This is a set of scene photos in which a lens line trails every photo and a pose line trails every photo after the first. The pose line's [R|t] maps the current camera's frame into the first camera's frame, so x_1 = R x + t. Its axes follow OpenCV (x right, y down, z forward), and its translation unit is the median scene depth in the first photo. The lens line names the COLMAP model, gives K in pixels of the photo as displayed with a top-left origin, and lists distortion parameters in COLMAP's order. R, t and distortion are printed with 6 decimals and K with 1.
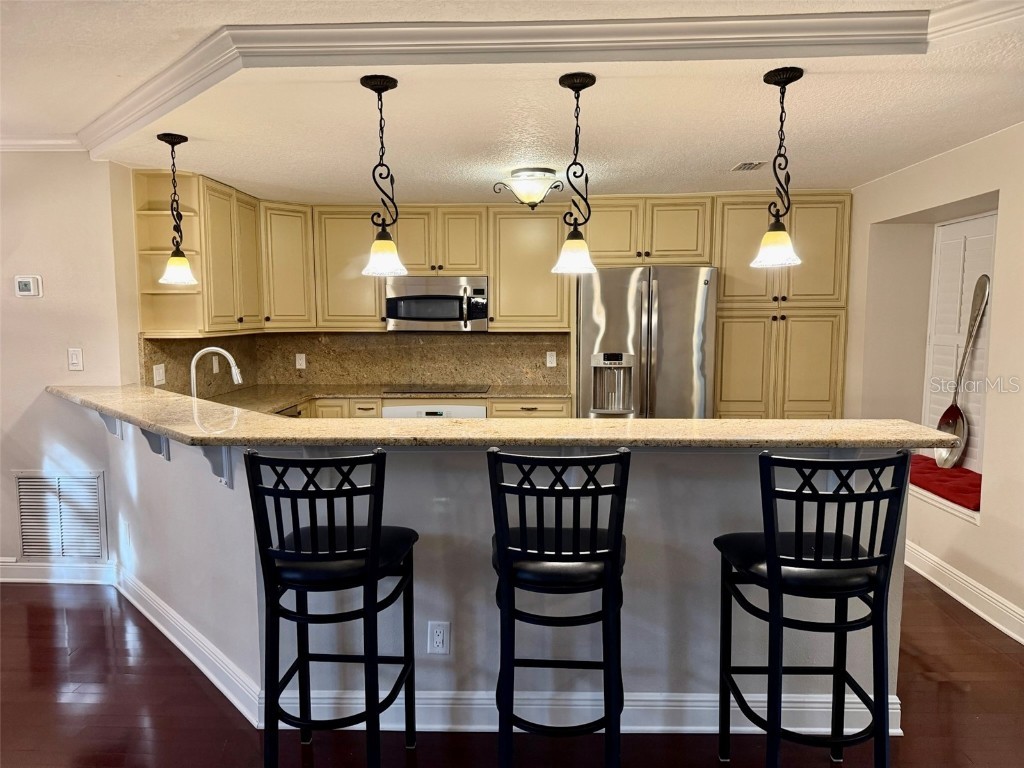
lens RADIAL K [[720.3, 0, 517.4], [0, 720.3, 381.0], [0, 0, 1]] dist [0.077132, -0.100978]
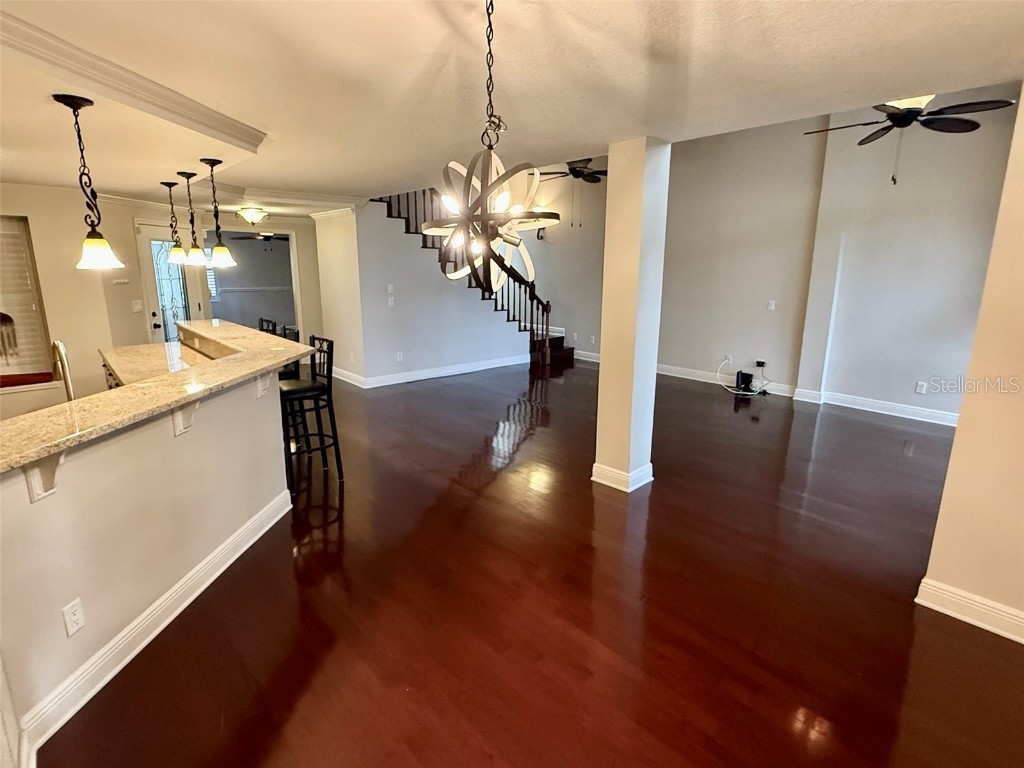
lens RADIAL K [[527.8, 0, 514.5], [0, 527.8, 385.8], [0, 0, 1]] dist [0.002797, -0.001430]
pose [[-0.699823, -0.161420, 0.695838, -1.091572], [0.062081, 0.956702, 0.284371, -0.123421], [-0.711613, 0.242208, -0.659501, 0.915534]]
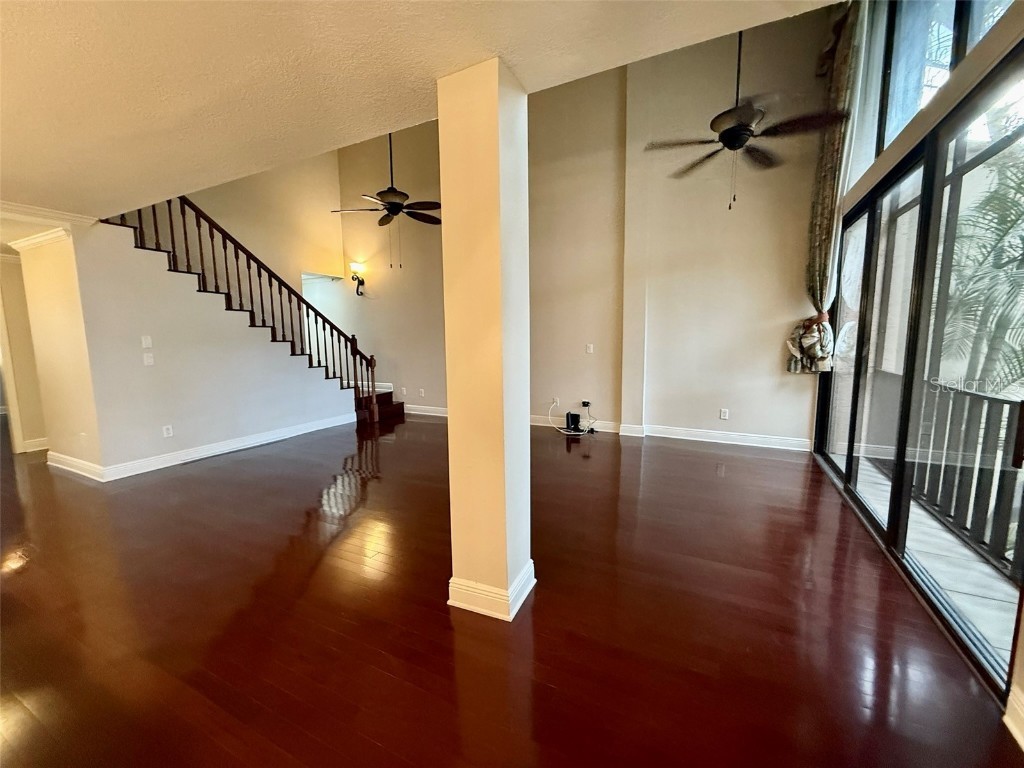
lens RADIAL K [[412.7, 0, 509.2], [0, 412.7, 381.9], [0, 0, 1]] dist [0.008090, -0.000590]
pose [[-0.910904, -0.029849, 0.411538, -0.787774], [0.053825, 0.980262, 0.190237, -0.011841], [-0.409093, 0.195438, -0.891317, 0.553354]]
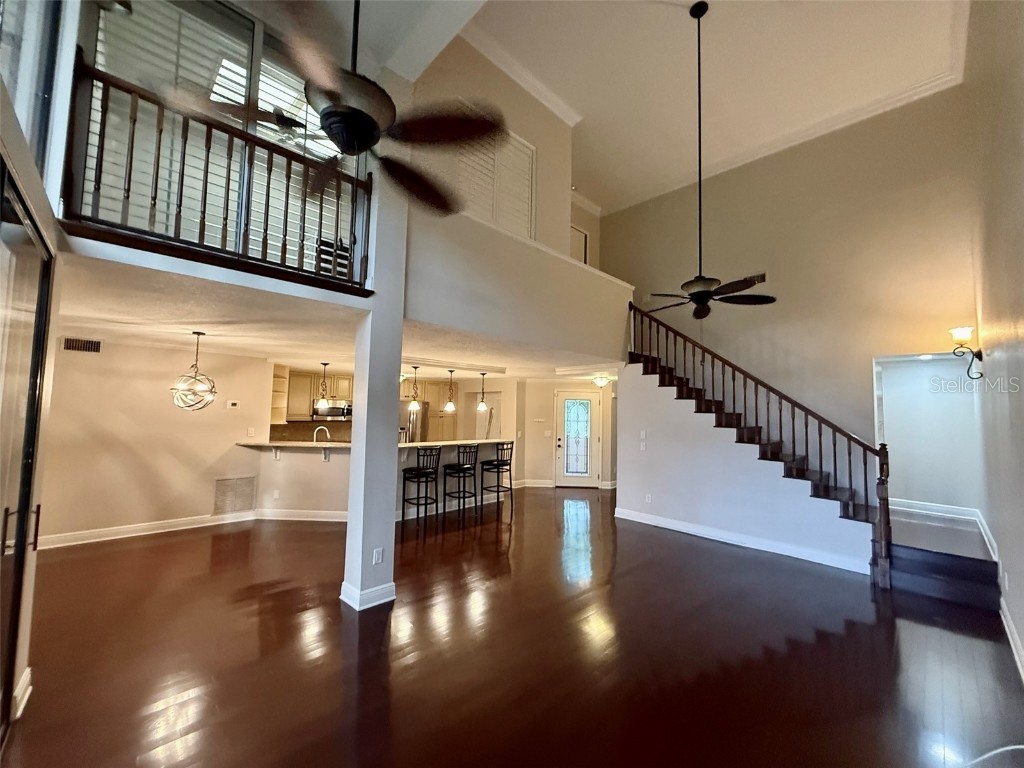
lens RADIAL K [[412.7, 0, 505.4], [0, 412.7, 384.7], [0, 0, 1]] dist [0.008090, -0.000590]
pose [[0.698884, 0.063152, 0.712441, -1.002232], [0.040672, 0.990974, -0.127739, 0.027877], [-0.714078, 0.118251, 0.690007, -0.706170]]
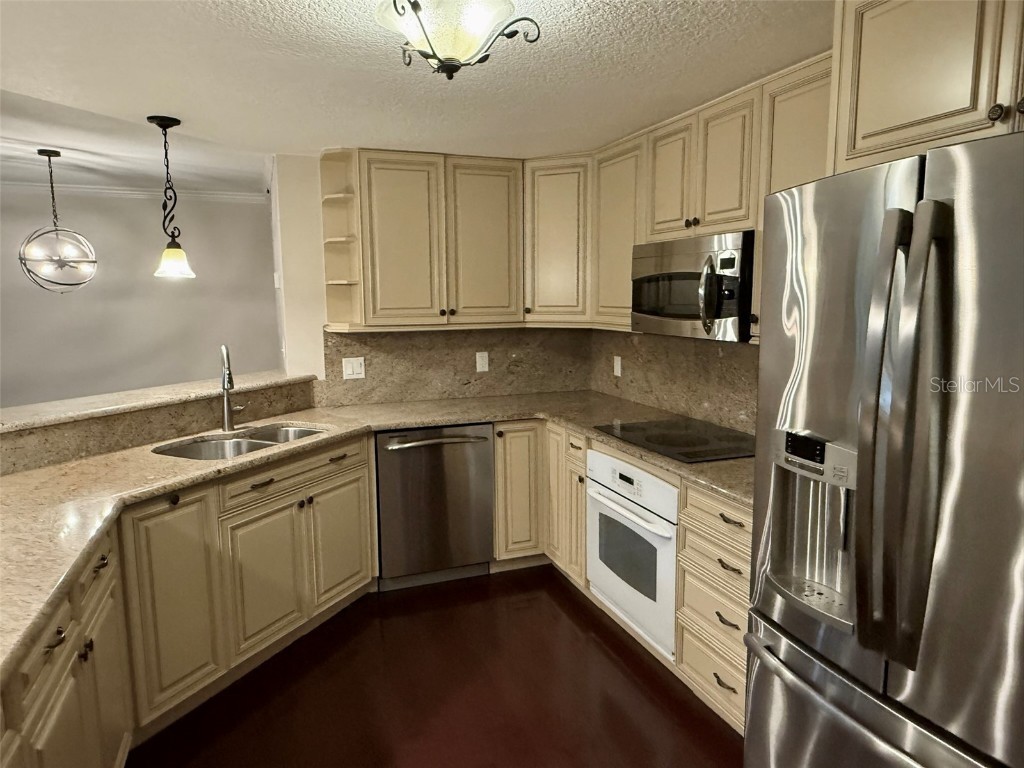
lens RADIAL K [[681.6, 0, 512.3], [0, 681.6, 390.1], [0, 0, 1]] dist [-0.011000, 0.015840]
pose [[0.377119, 0.130025, -0.916992, 0.435998], [-0.080398, 0.990955, 0.107448, -0.098025], [0.922668, 0.033204, 0.384162, 0.885001]]
